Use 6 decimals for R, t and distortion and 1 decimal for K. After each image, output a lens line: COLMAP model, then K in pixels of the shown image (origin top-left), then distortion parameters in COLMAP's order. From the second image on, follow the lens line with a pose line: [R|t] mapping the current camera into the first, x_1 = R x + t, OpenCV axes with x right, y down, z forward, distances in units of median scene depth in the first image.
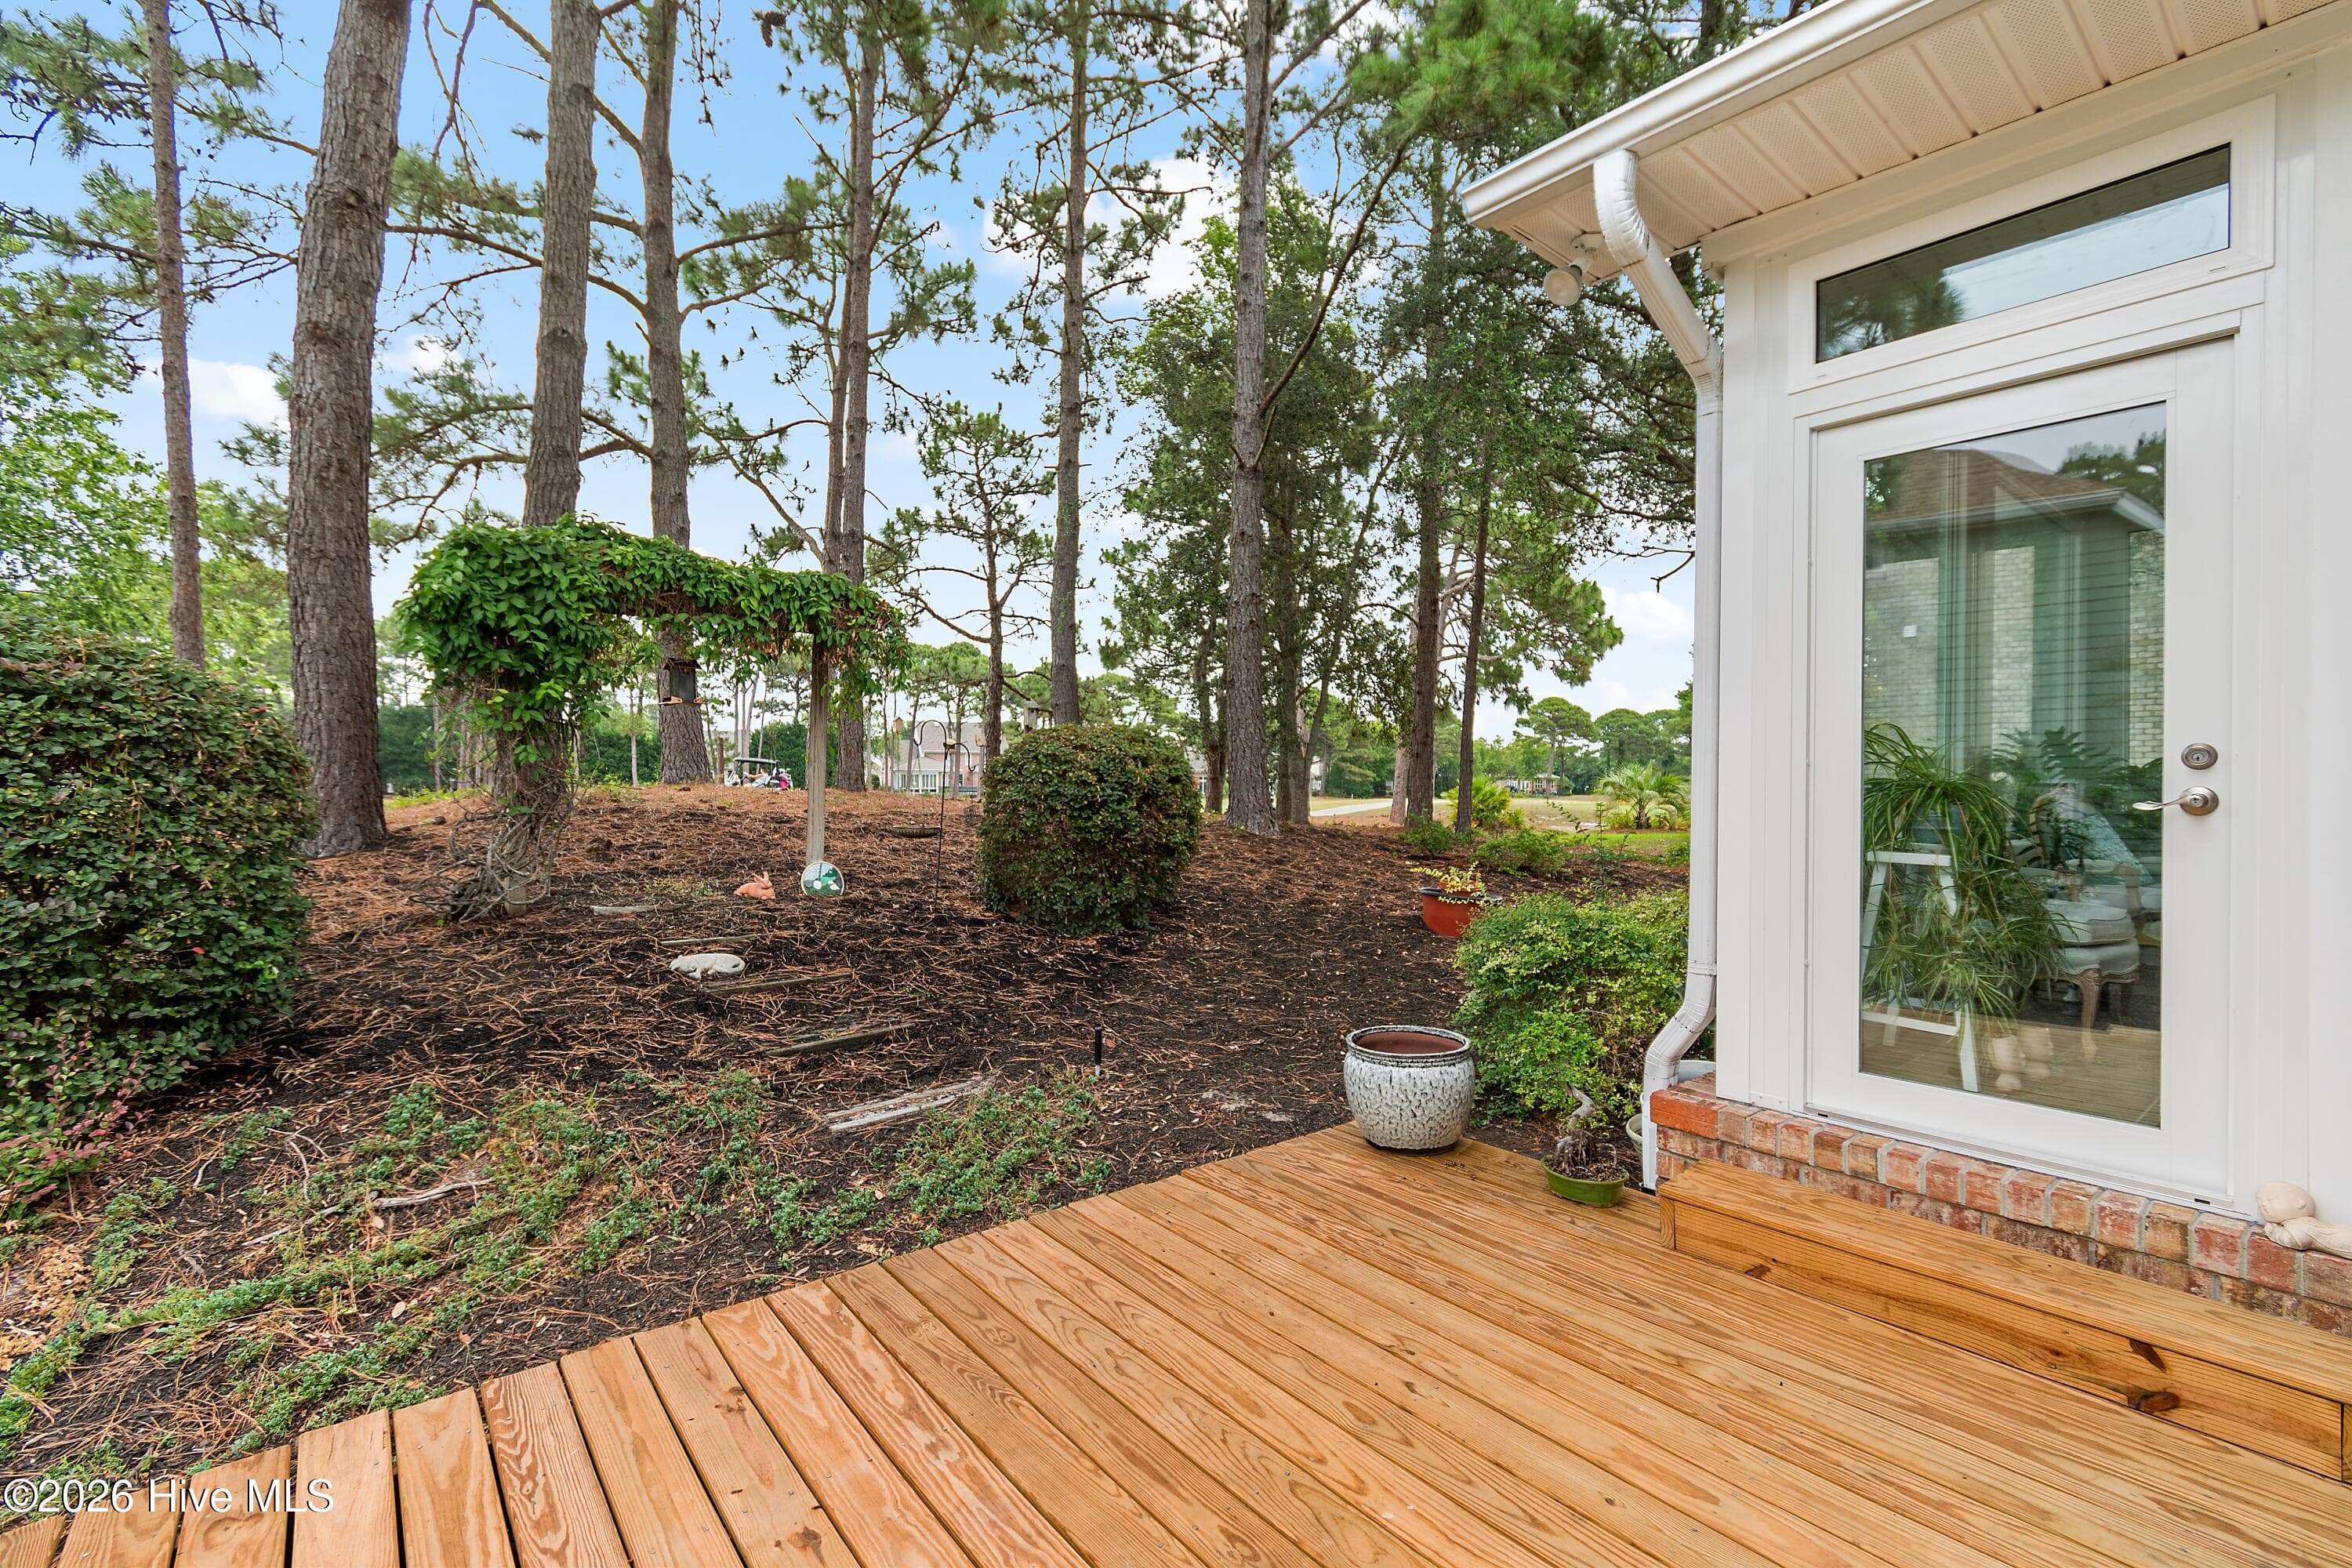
lens RADIAL K [[1035.3, 0, 1176.0], [0, 1035.3, 784.0], [0, 0, 1]] dist [0.010105, -0.005446]
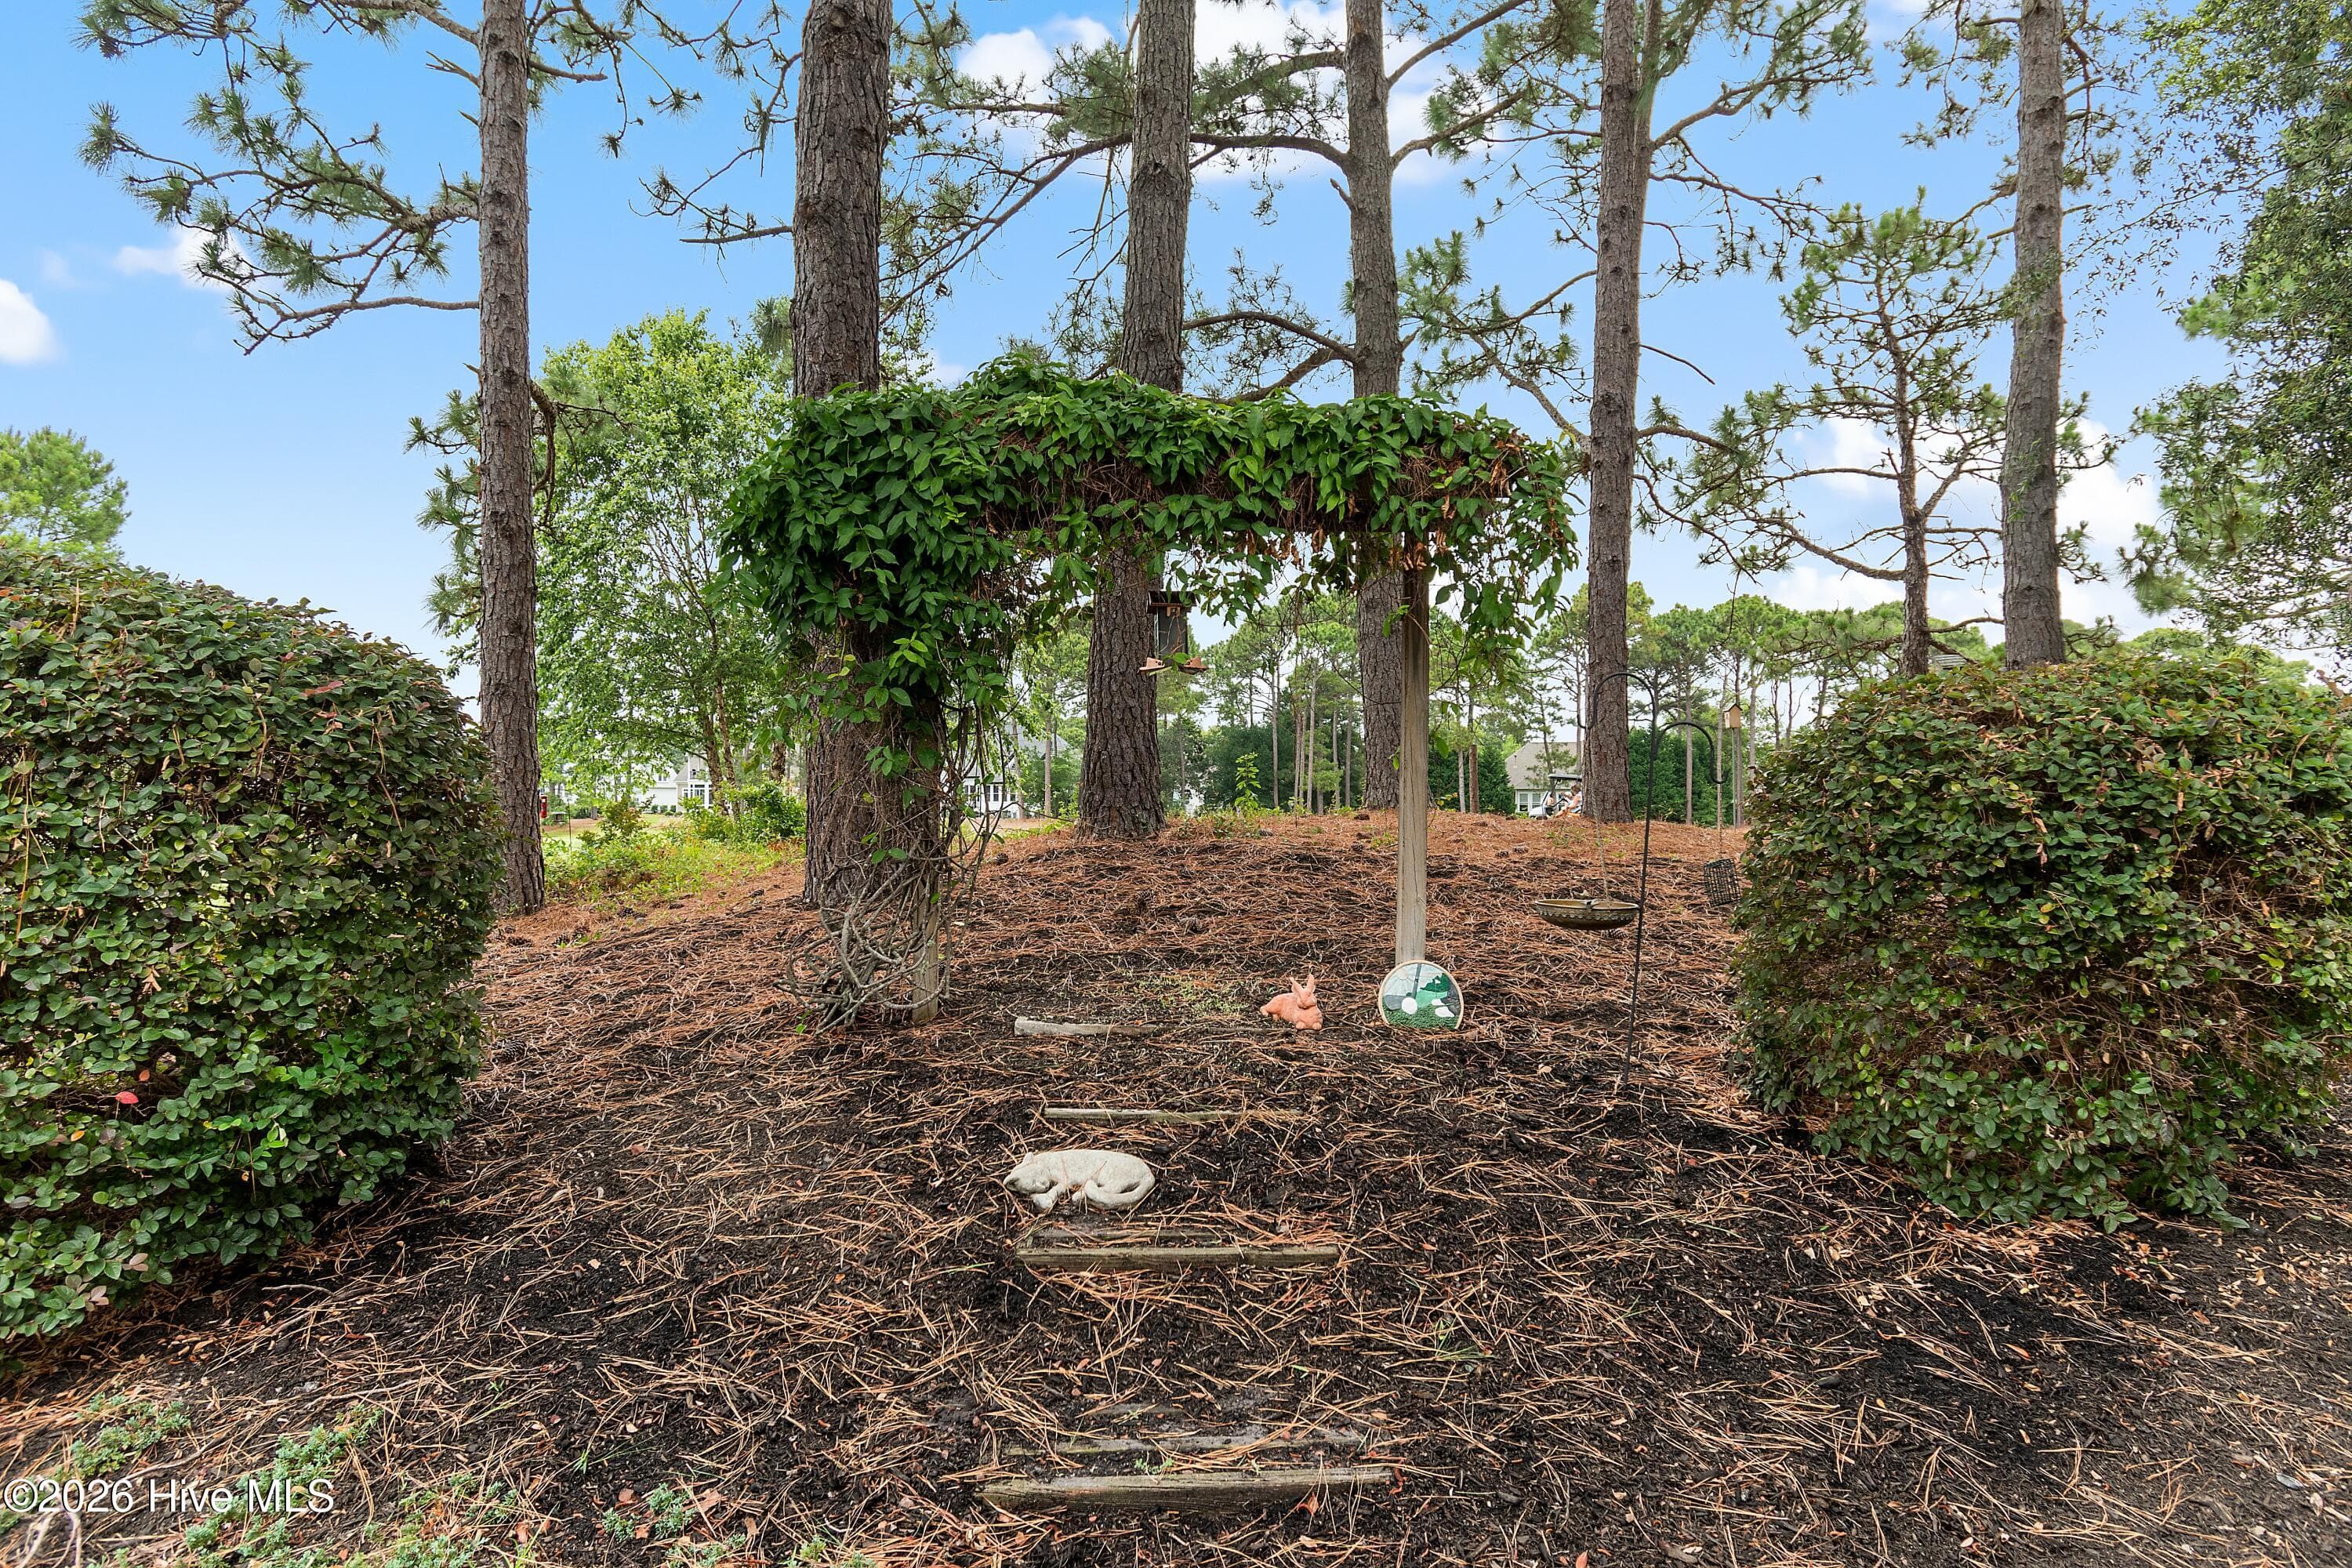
lens RADIAL K [[1311.3, 0, 1184.0], [0, 1311.3, 786.4], [0, 0, 1]] dist [0.004454, -0.003731]
pose [[0.761149, -0.009941, -0.648501, -0.004416], [-0.000644, 0.999870, -0.016083, -0.001850], [0.648577, 0.012659, 0.761044, 0.406599]]
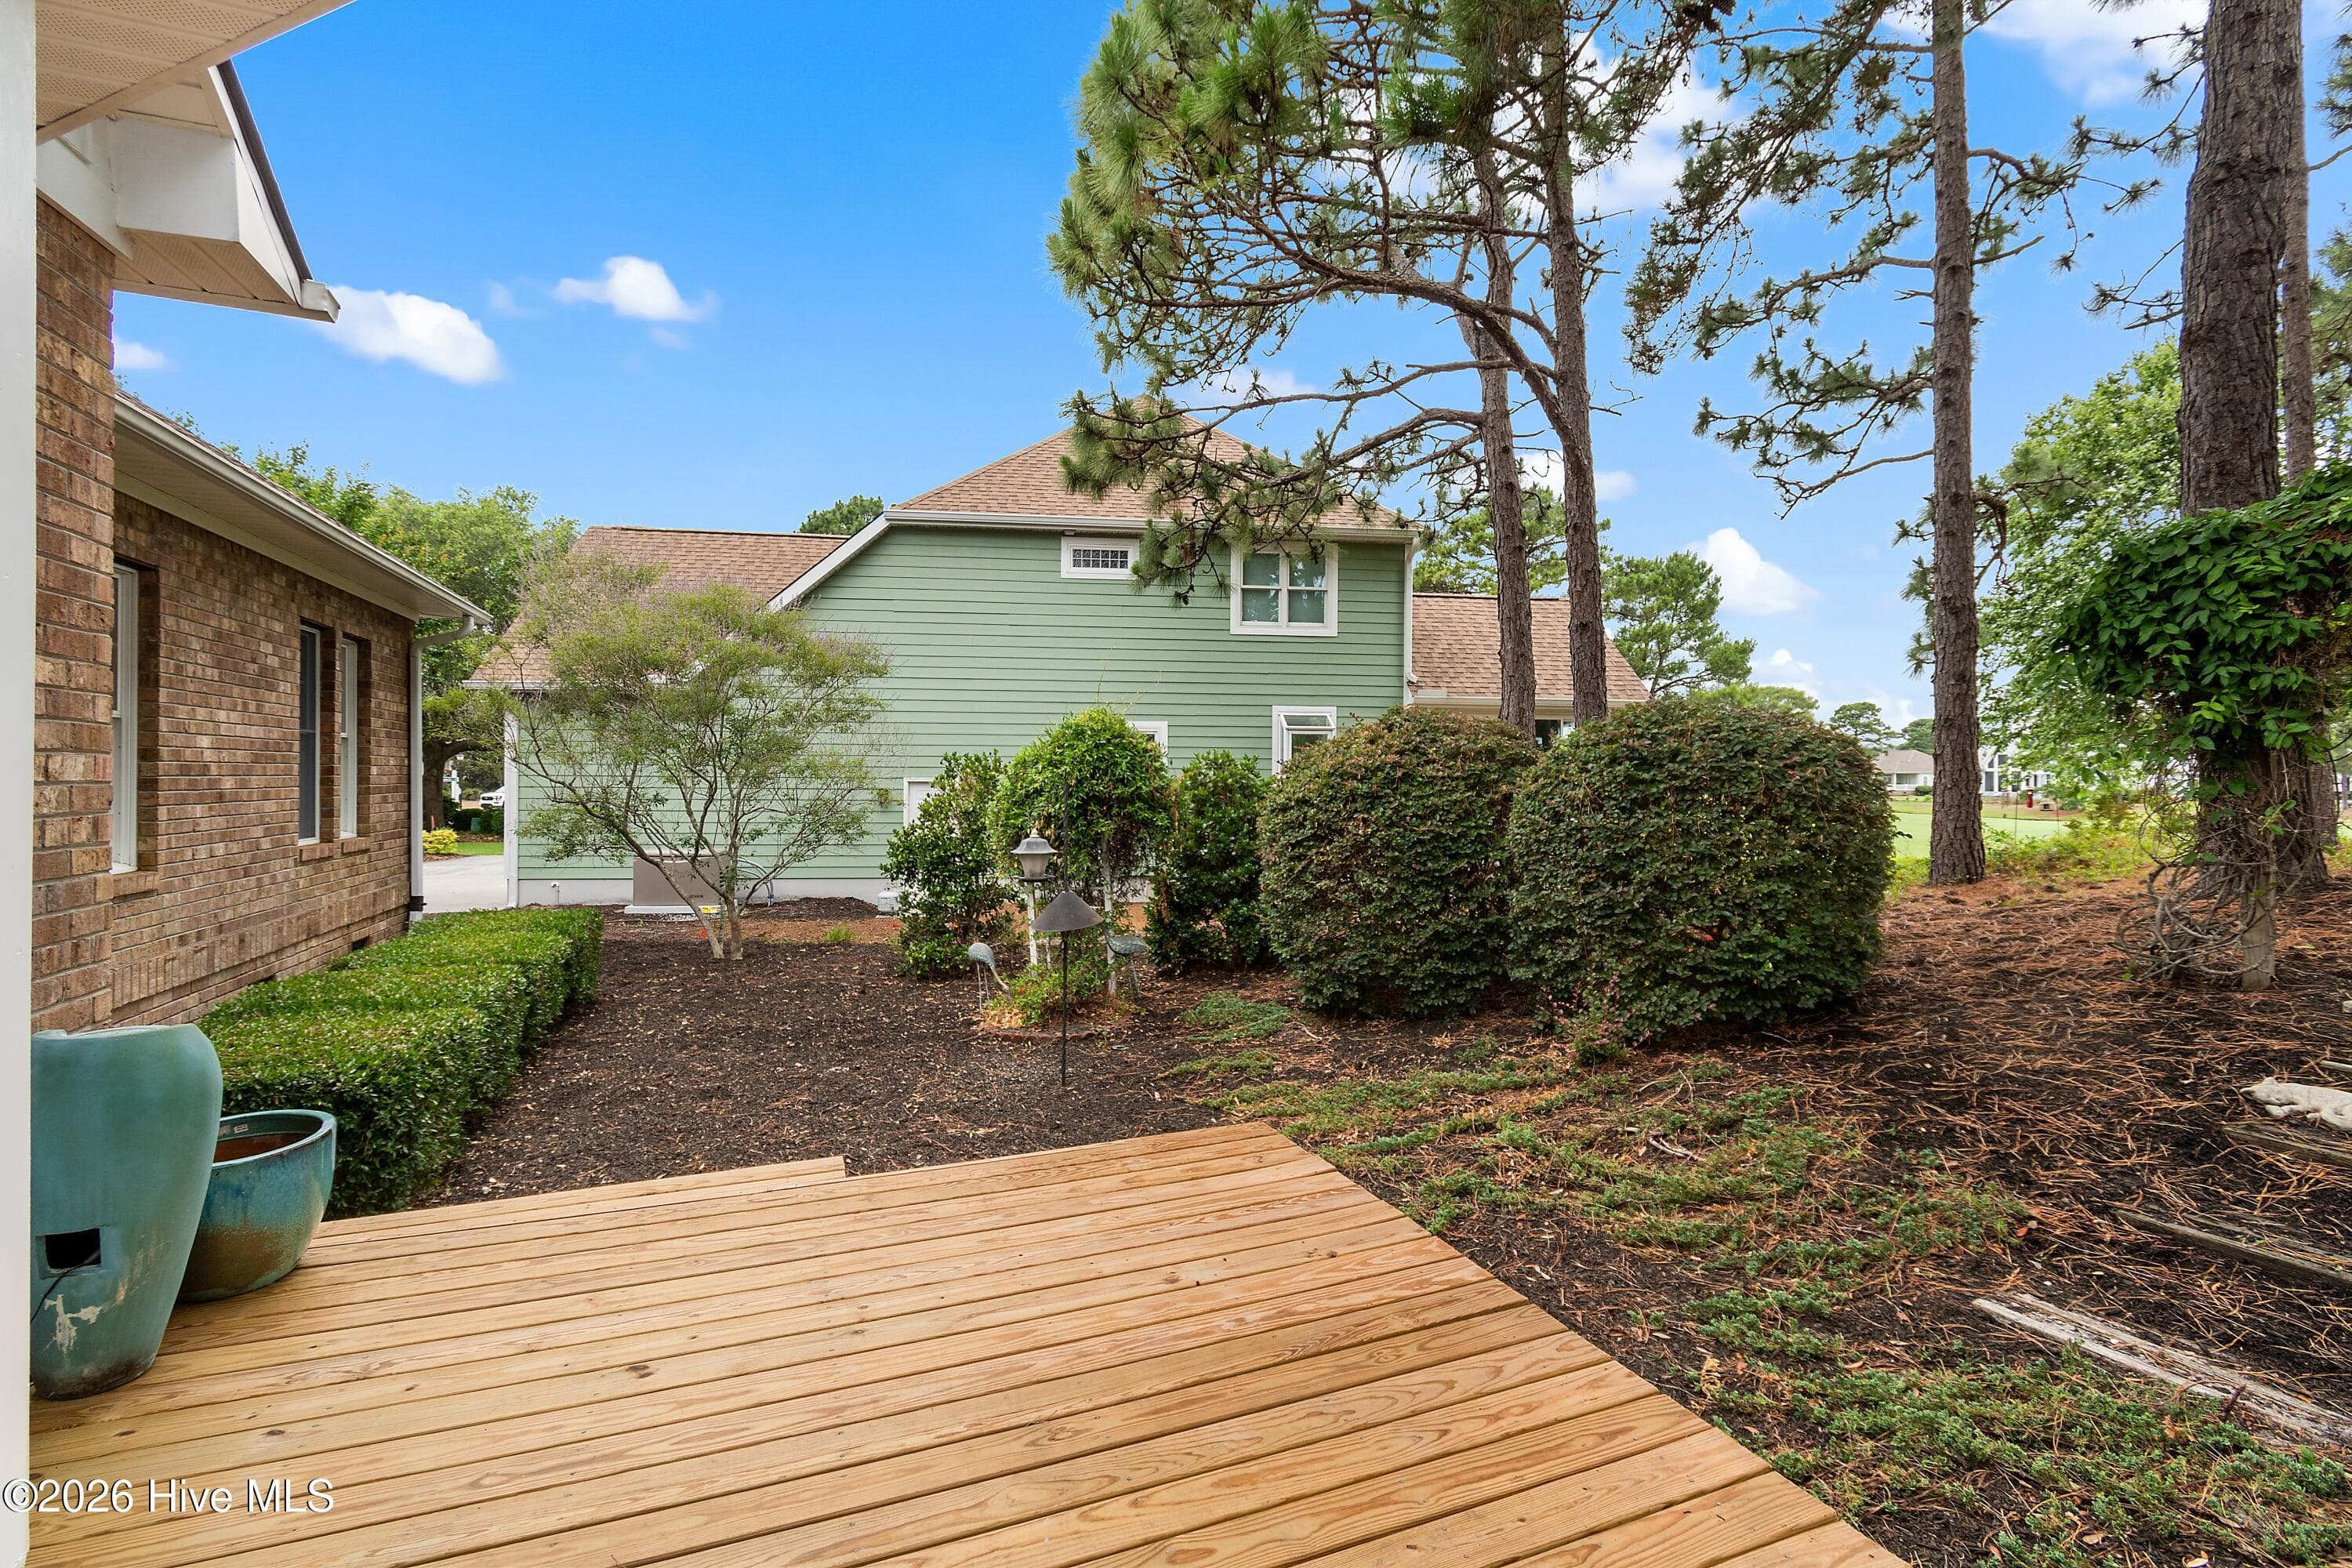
lens RADIAL K [[1035.3, 0, 1176.0], [0, 1035.3, 784.0], [0, 0, 1]] dist [0.010105, -0.005446]
pose [[-0.293532, -0.002652, -0.955946, 0.301880], [-0.008610, 0.999963, -0.000130, -0.020164], [0.955911, 0.008193, -0.293544, 0.357604]]
